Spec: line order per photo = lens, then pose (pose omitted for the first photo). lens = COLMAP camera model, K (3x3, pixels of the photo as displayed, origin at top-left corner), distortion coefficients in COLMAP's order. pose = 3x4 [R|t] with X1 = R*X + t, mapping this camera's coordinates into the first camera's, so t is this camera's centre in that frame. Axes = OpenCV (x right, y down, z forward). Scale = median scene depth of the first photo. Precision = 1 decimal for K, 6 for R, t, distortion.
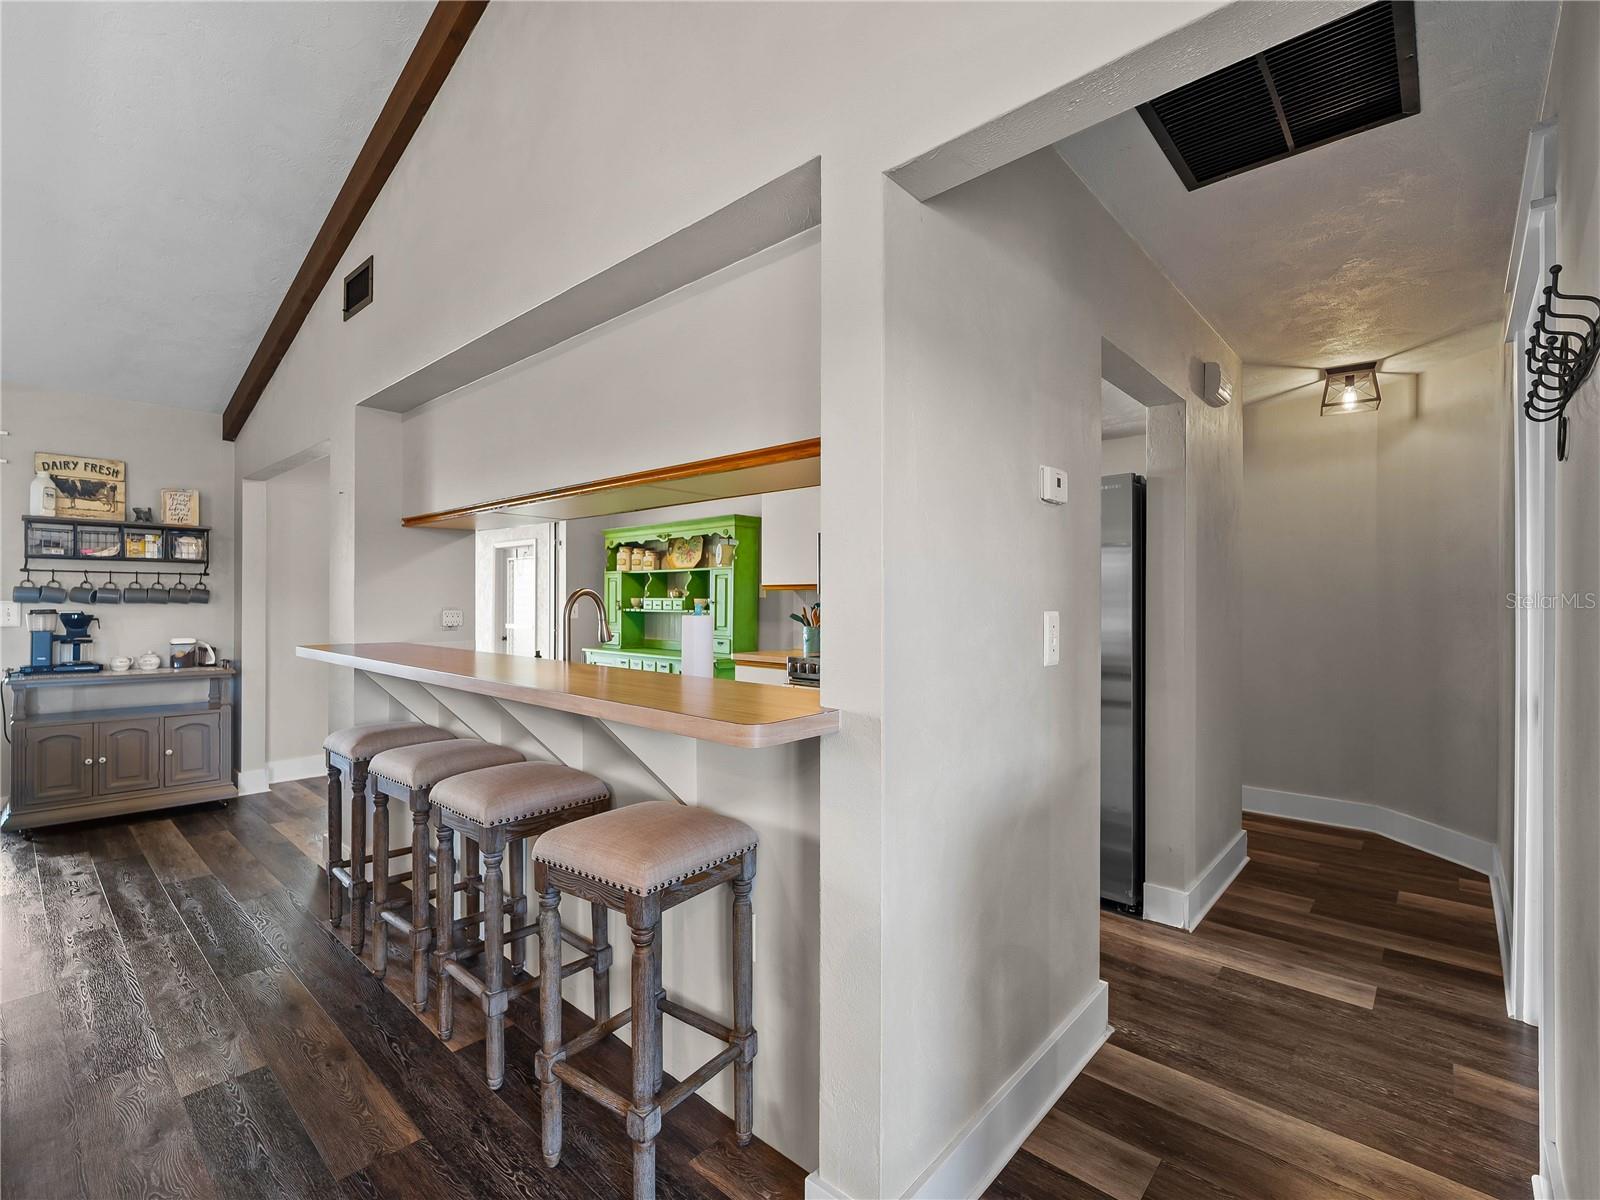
lens RADIAL K [[727.4, 0, 805.5], [0, 727.4, 606.9], [0, 0, 1]] dist [-0.000162, -0.000803]
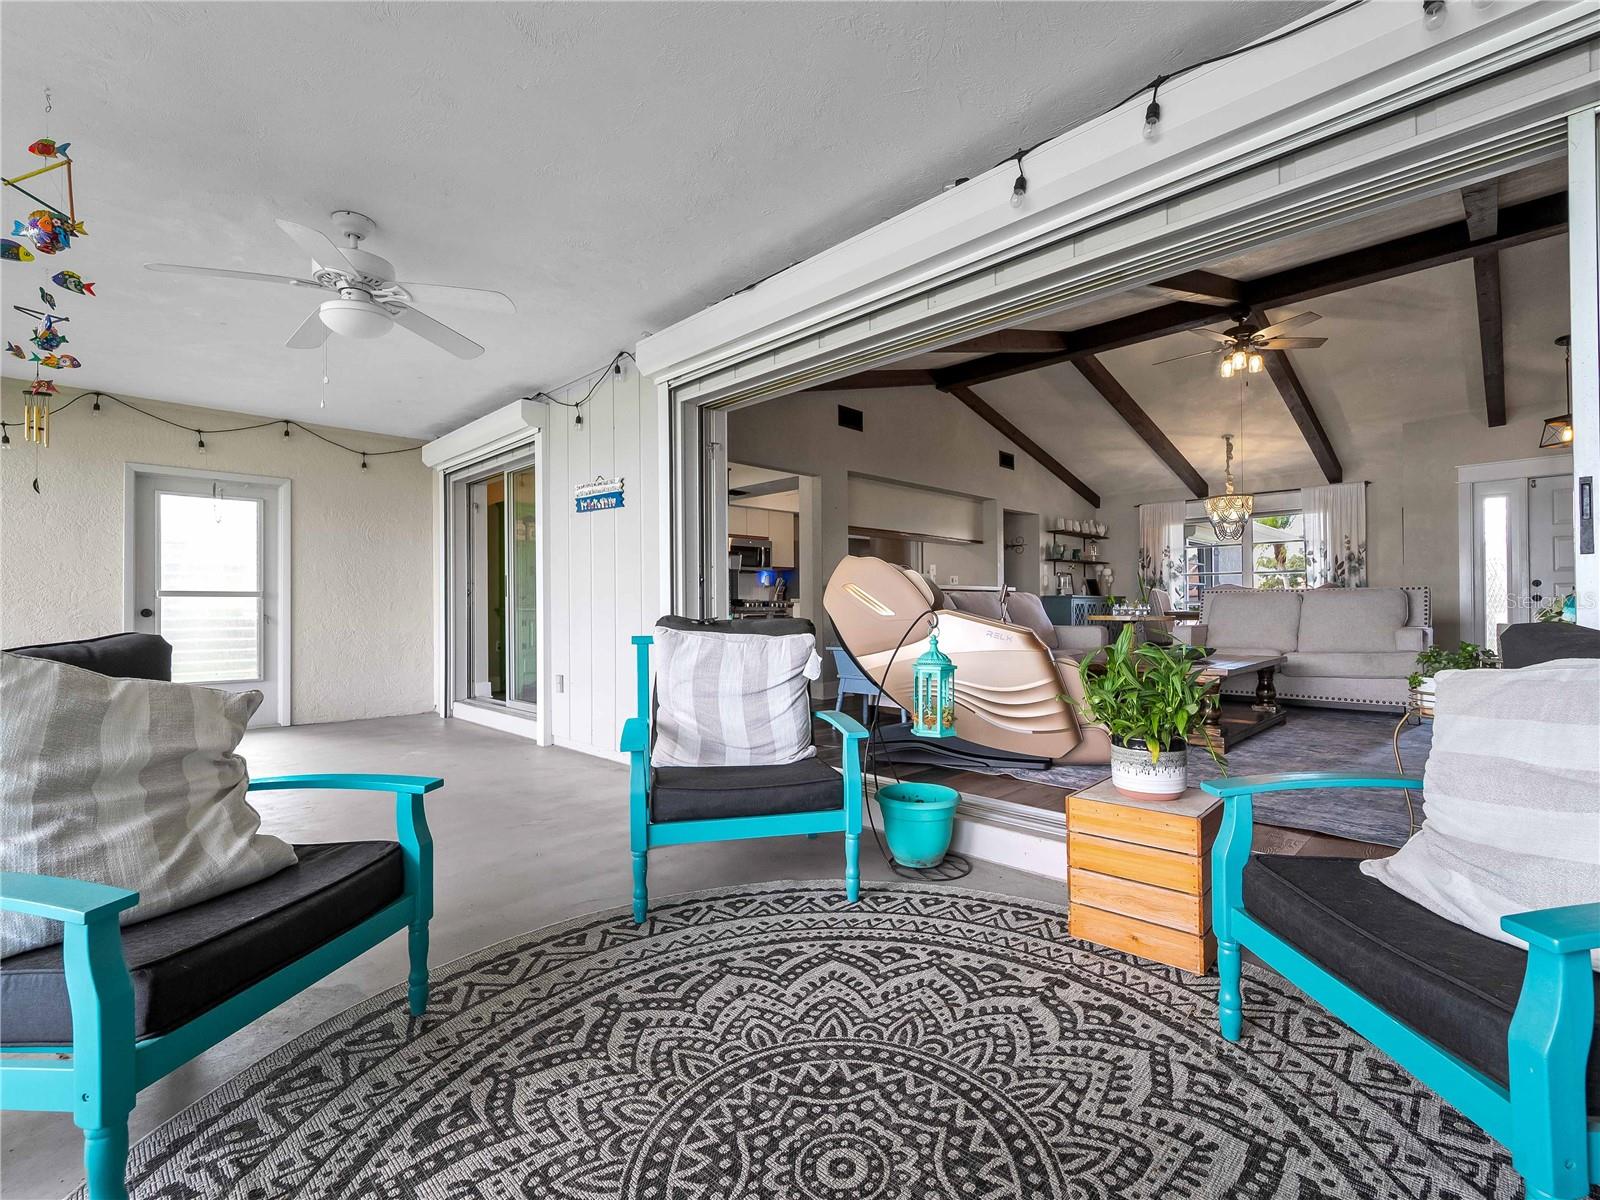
lens RADIAL K [[727.4, 0, 805.5], [0, 727.4, 606.9], [0, 0, 1]] dist [-0.000162, -0.000803]
pose [[0.039955, -0.001590, 0.999200, -1.591637], [0.013461, 0.999909, 0.001053, 0.067344], [-0.999111, 0.013408, 0.039973, 0.604692]]
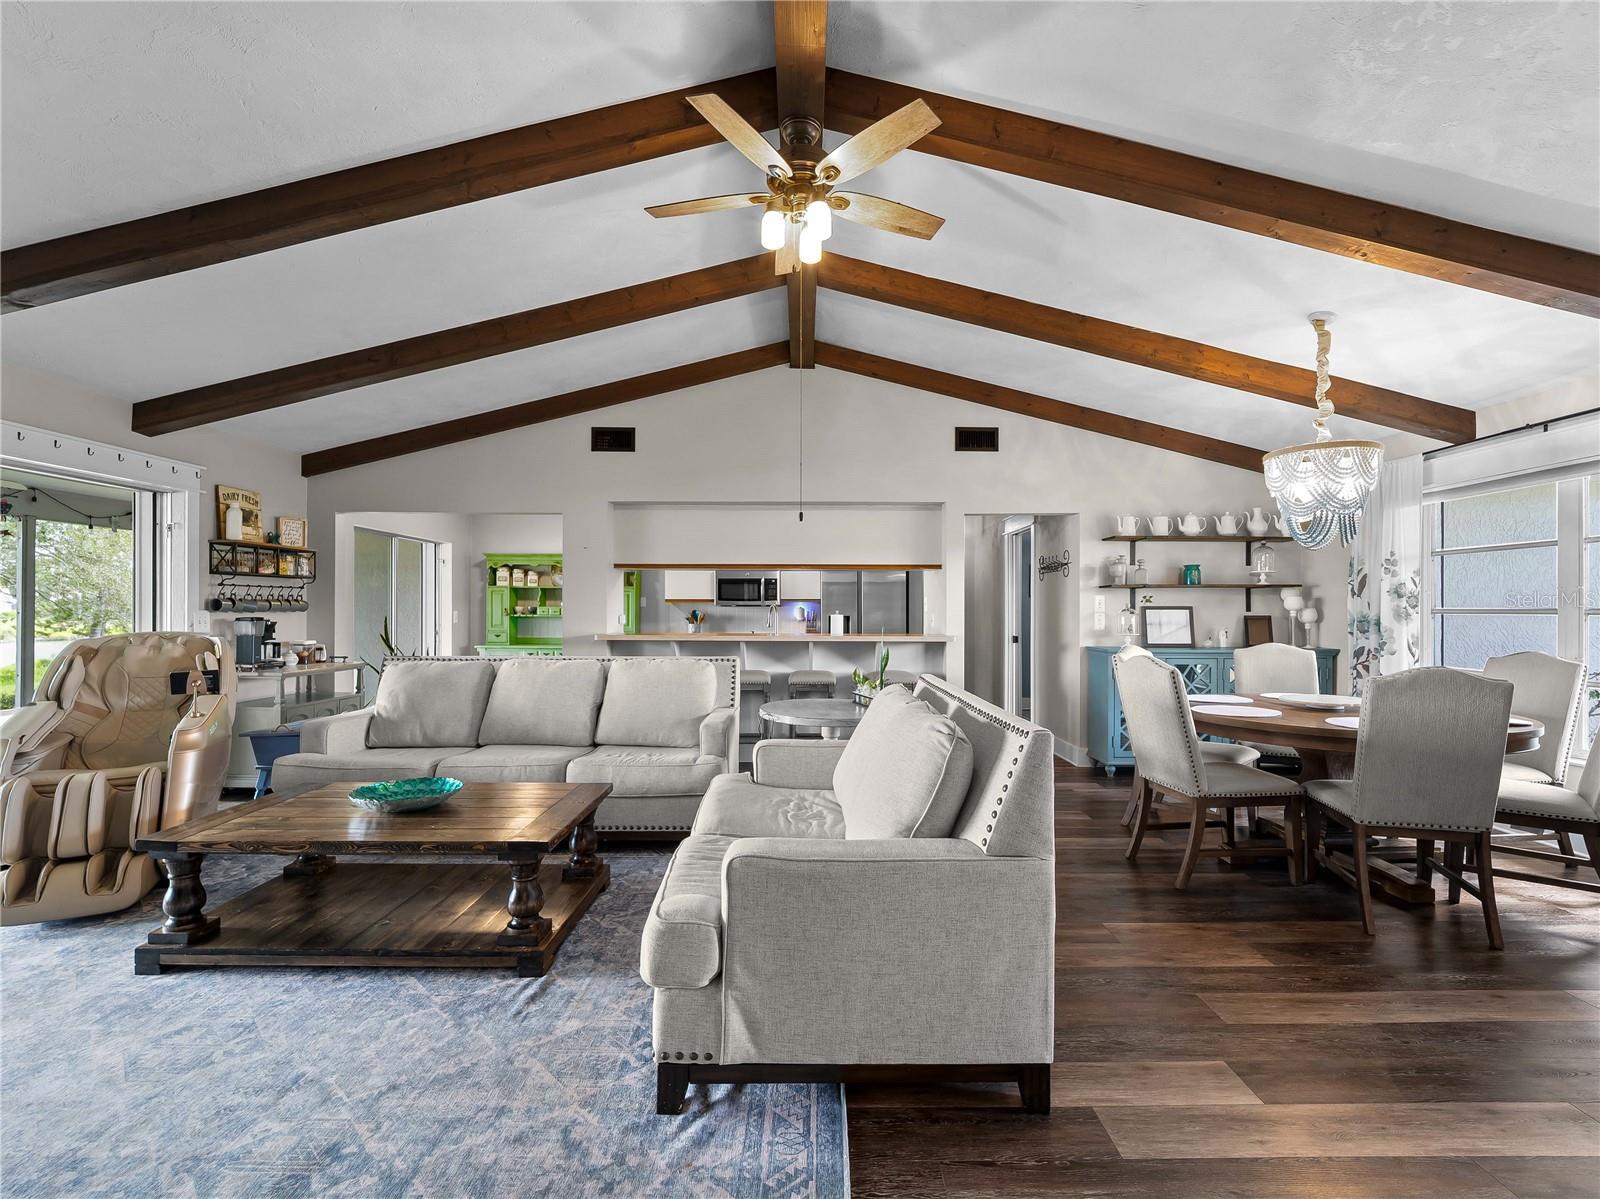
lens RADIAL K [[727.4, 0, 805.5], [0, 727.4, 606.4], [0, 0, 1]] dist [-0.000162, -0.000803]
pose [[0.741738, 0.000771, 0.670689, -0.850884], [0.004523, 0.999971, -0.006152, -0.002054], [-0.670674, 0.007597, 0.741713, -0.389601]]
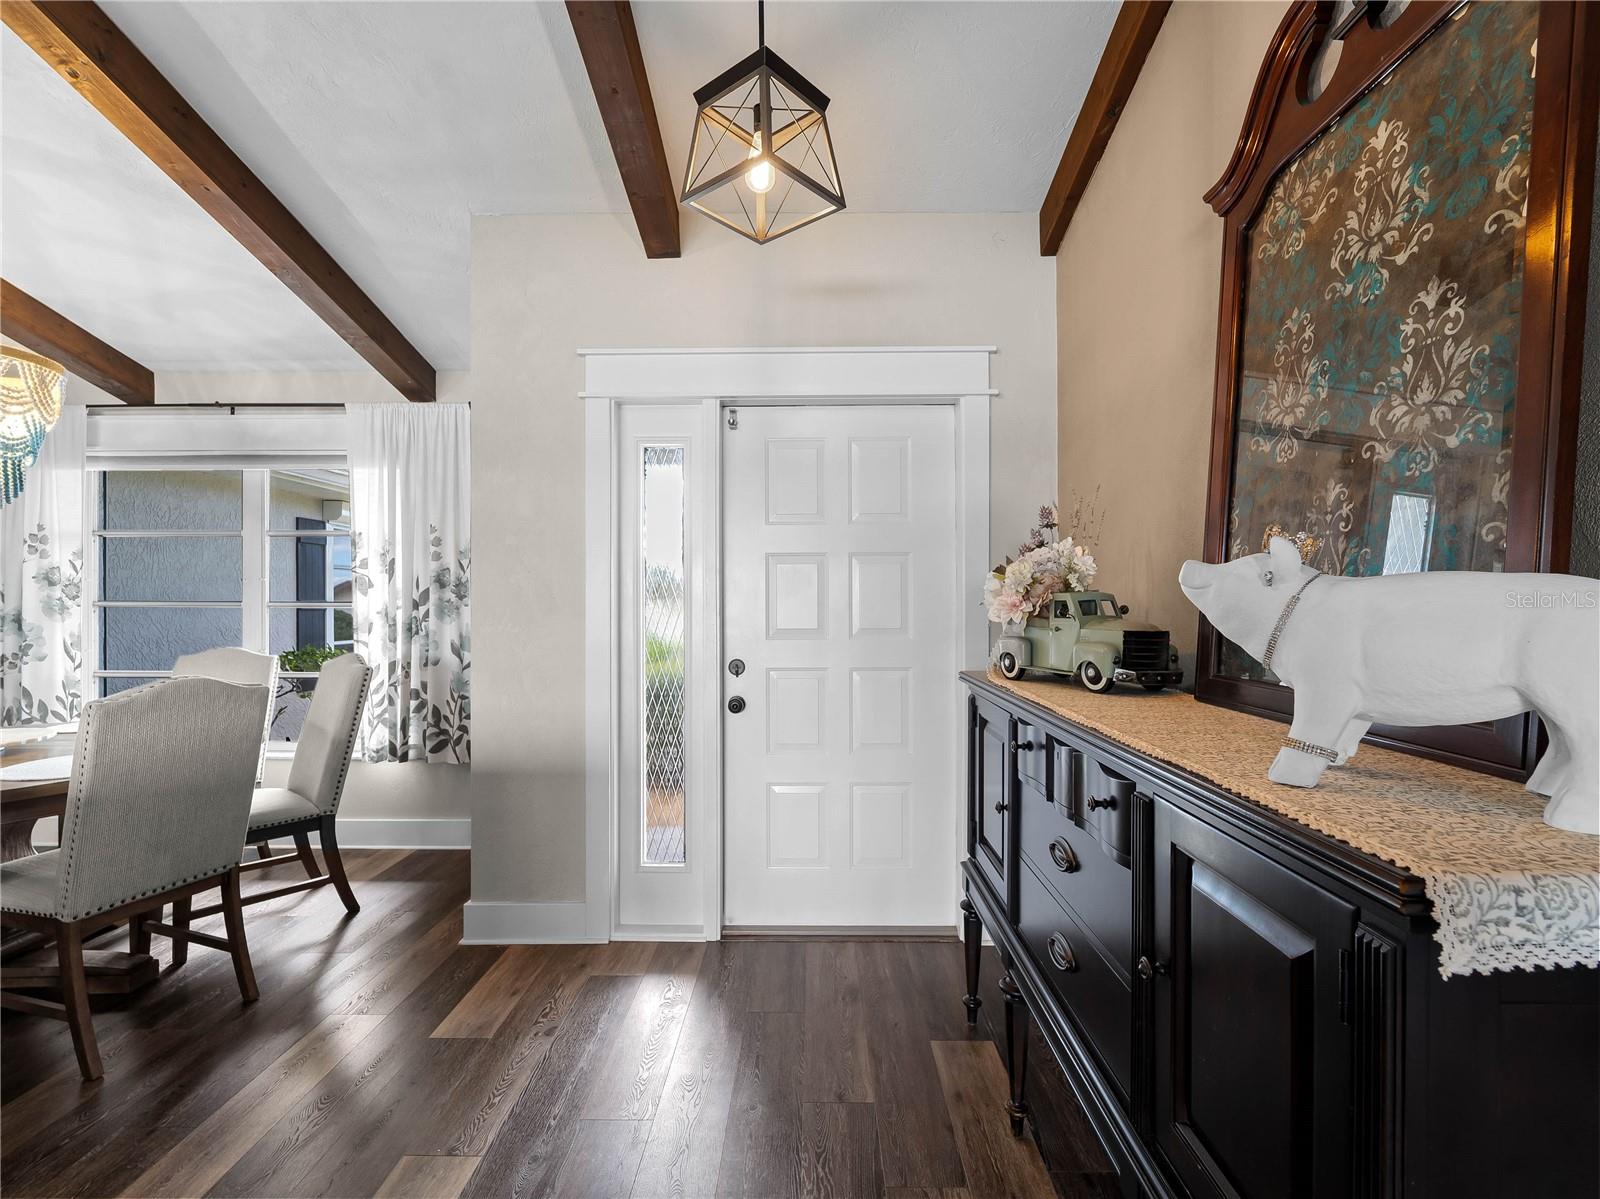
lens RADIAL K [[727.4, 0, 805.5], [0, 727.4, 606.4], [0, 0, 1]] dist [-0.000162, -0.000803]
pose [[-0.654993, -0.007069, 0.755602, -0.702653], [0.000182, 0.999955, 0.009513, -0.001785], [-0.755635, 0.006368, -0.654962, -0.309282]]
